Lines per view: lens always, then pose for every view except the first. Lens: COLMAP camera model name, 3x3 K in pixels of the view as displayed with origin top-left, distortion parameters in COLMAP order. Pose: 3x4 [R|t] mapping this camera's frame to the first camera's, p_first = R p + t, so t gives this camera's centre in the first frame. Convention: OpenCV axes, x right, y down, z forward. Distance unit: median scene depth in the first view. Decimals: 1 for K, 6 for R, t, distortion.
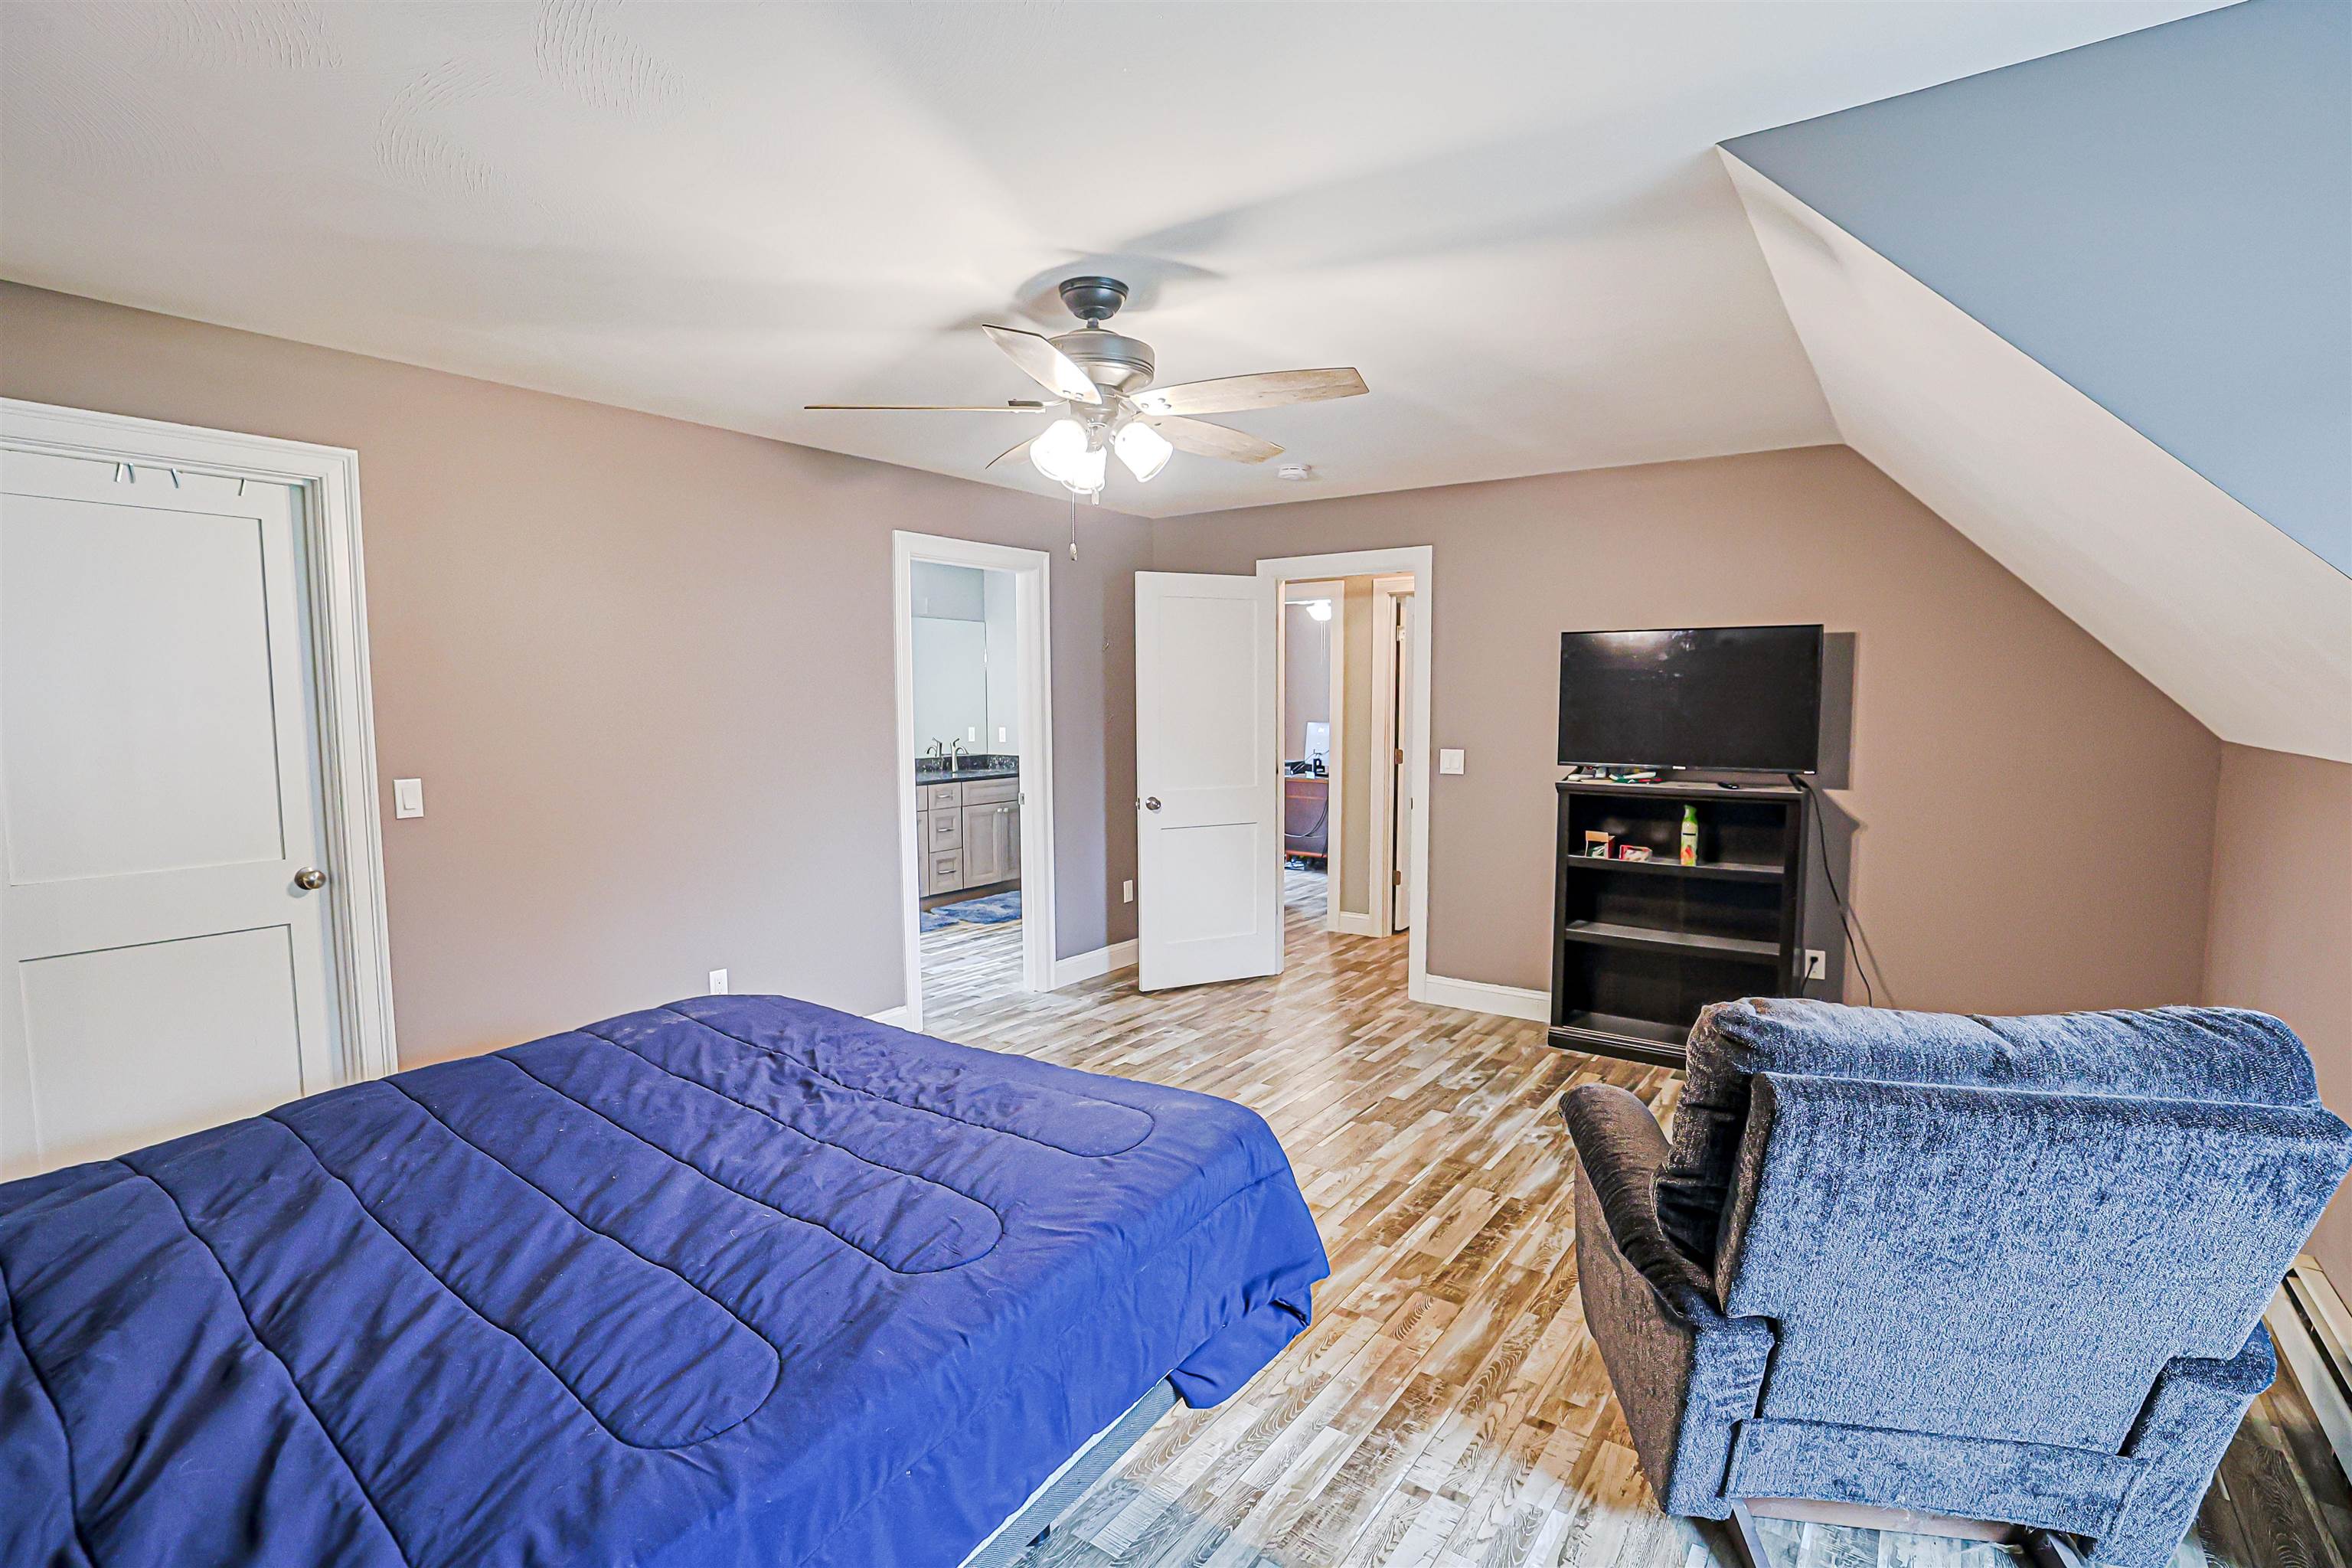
lens RADIAL K [[1086.4, 0, 1176.0], [0, 1086.4, 791.5], [0, 0, 1]] dist [-0.031761, 0.004454]
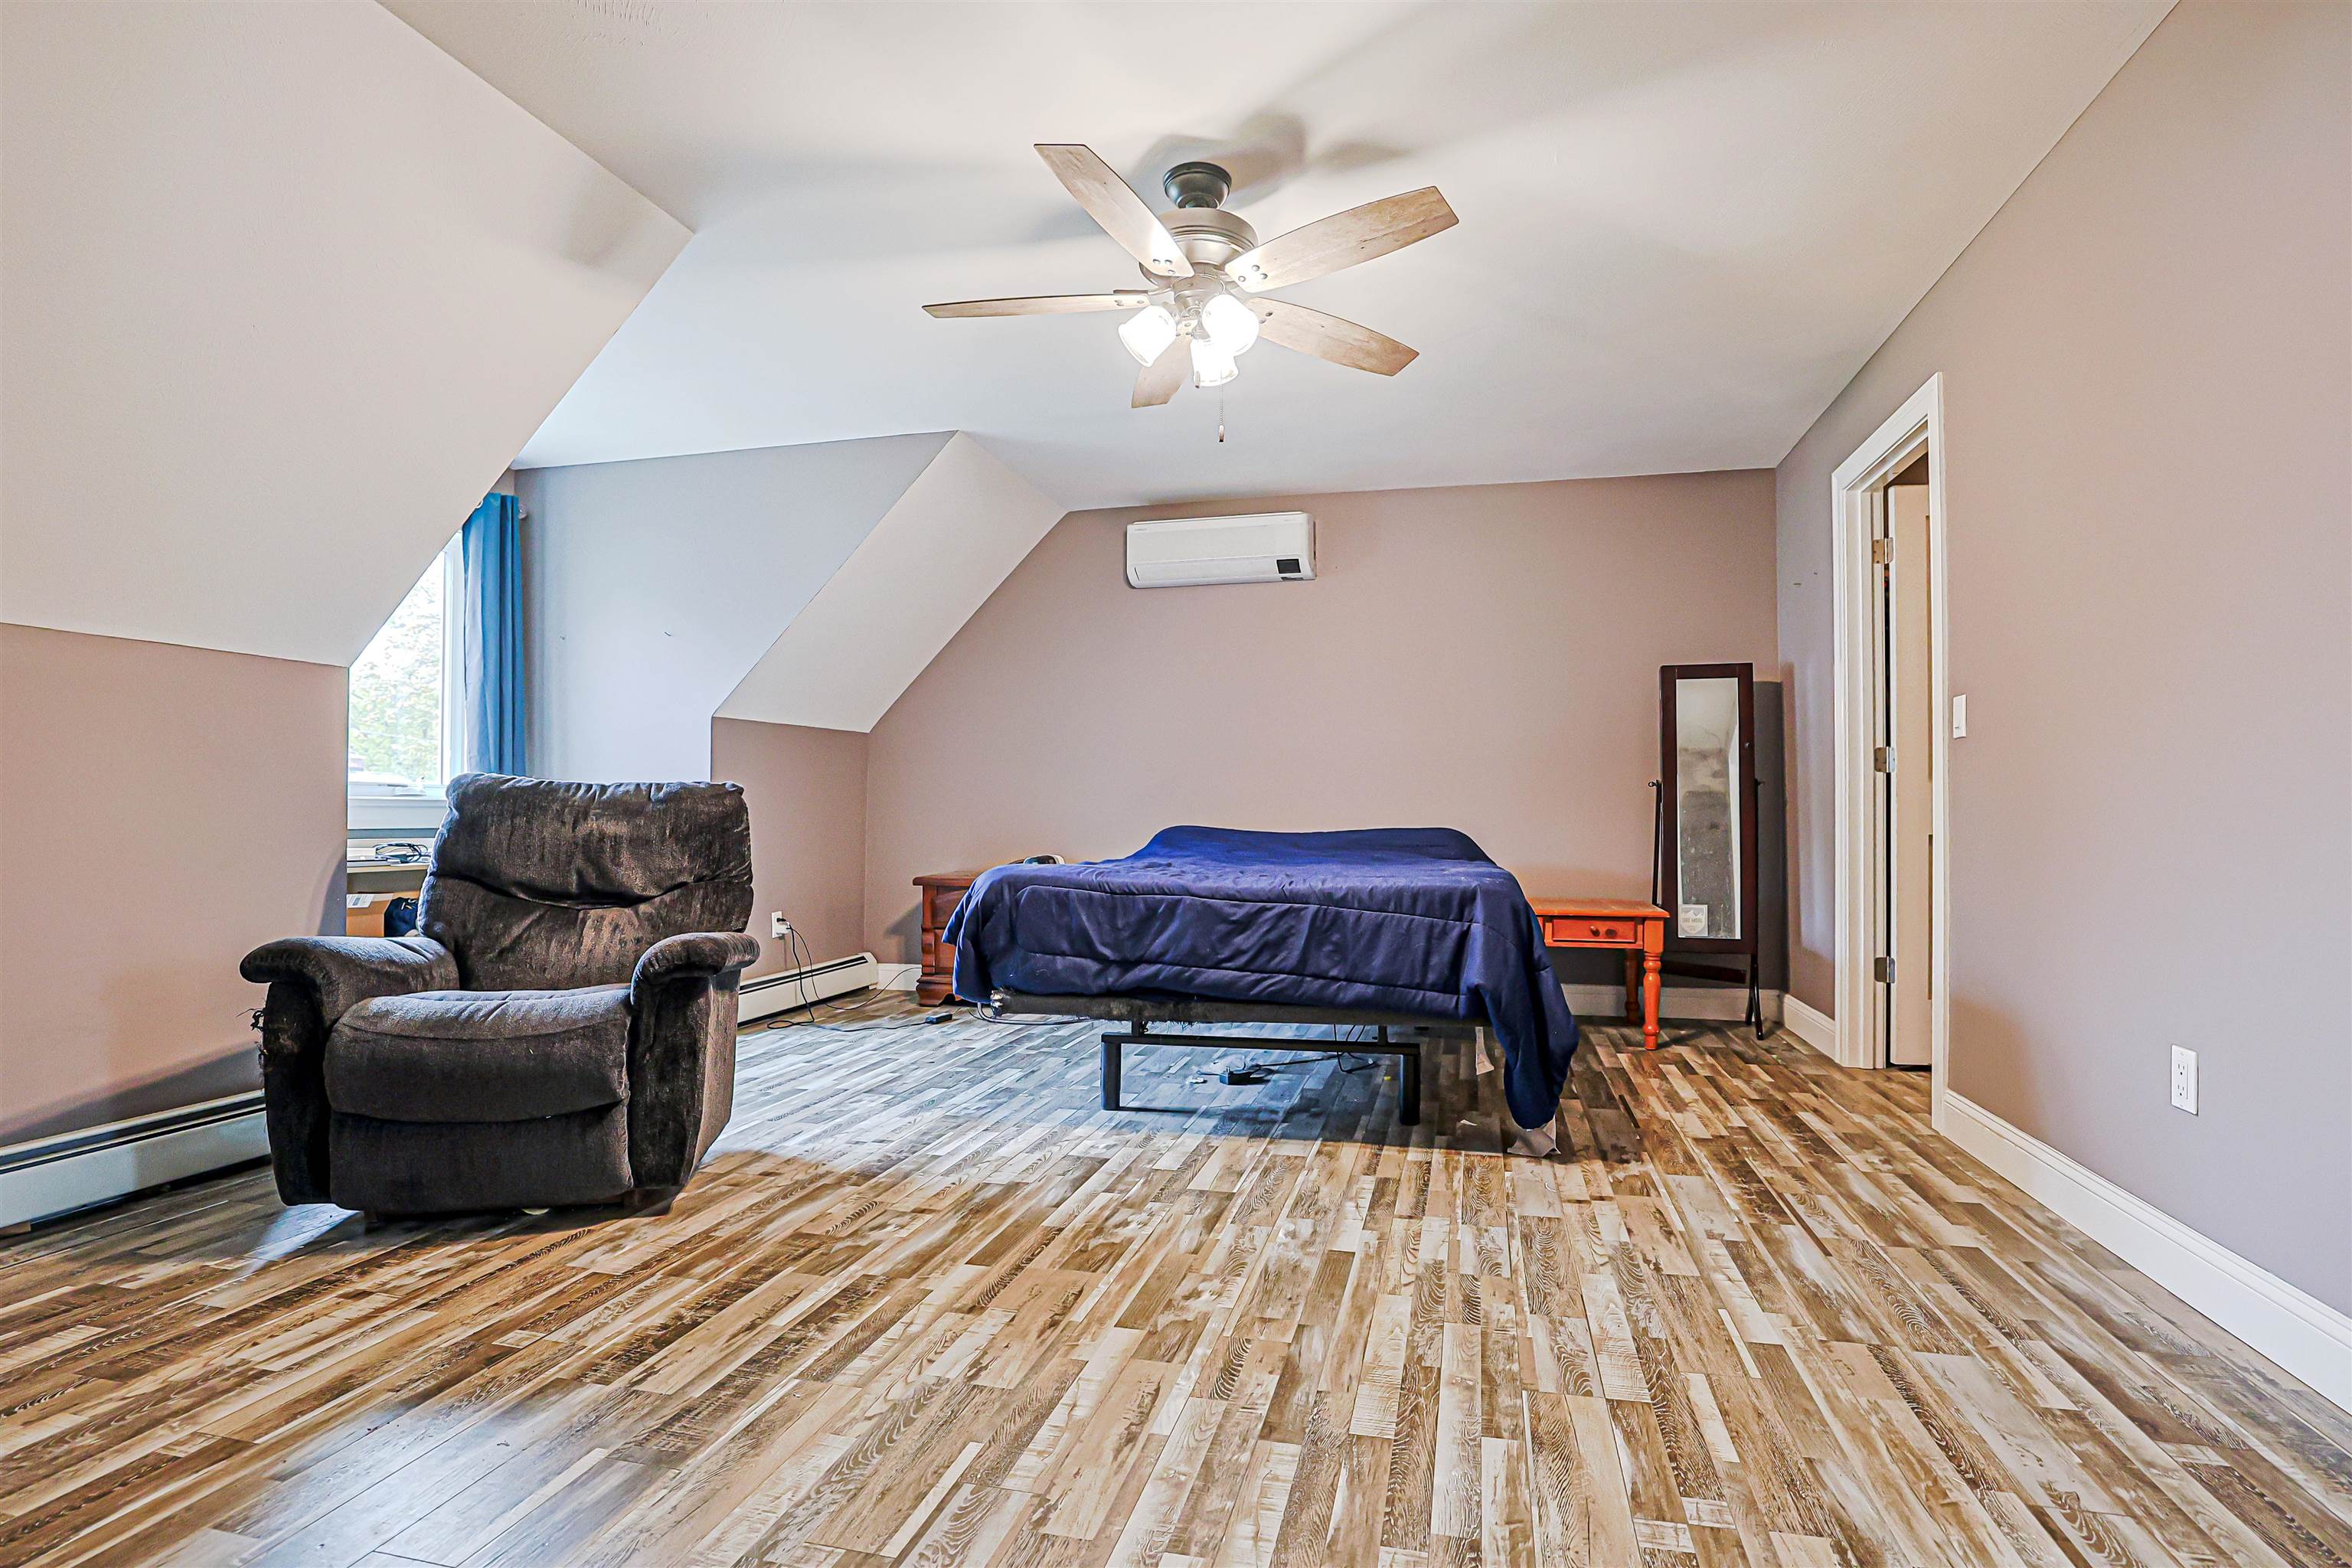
lens RADIAL K [[1086.4, 0, 1176.2], [0, 1086.4, 794.3], [0, 0, 1]] dist [-0.031761, 0.004454]
pose [[-0.935433, -0.010689, -0.353342, 0.256885], [-0.036863, 0.997043, 0.067430, 0.038897], [0.351576, 0.076101, -0.933061, 1.706510]]
